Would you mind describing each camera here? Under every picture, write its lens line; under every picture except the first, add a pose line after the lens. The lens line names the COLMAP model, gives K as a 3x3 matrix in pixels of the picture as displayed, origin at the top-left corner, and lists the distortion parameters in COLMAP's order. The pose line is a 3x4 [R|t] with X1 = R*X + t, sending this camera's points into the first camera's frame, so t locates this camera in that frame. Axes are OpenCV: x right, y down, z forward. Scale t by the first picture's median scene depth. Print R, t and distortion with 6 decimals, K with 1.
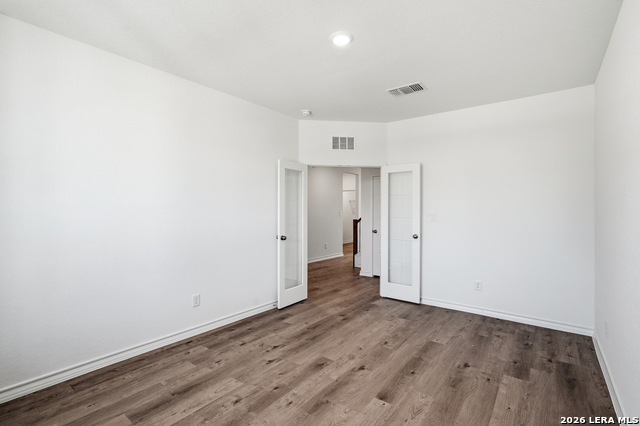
lens RADIAL K [[295.9, 0, 321.6], [0, 295.9, 210.2], [0, 0, 1]] dist [-0.009478, 0.004928]
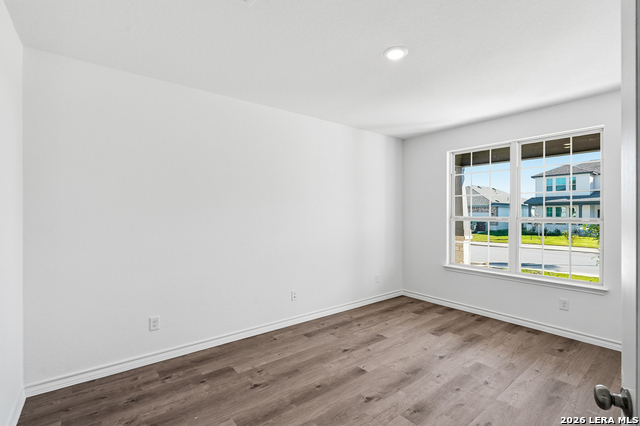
lens RADIAL K [[295.9, 0, 320.7], [0, 295.9, 214.2], [0, 0, 1]] dist [-0.009478, 0.004928]
pose [[-0.970427, -0.005760, 0.241328, 0.070634], [-0.005506, 0.999983, 0.001729, -0.028245], [-0.241334, 0.000349, -0.970442, 2.051425]]
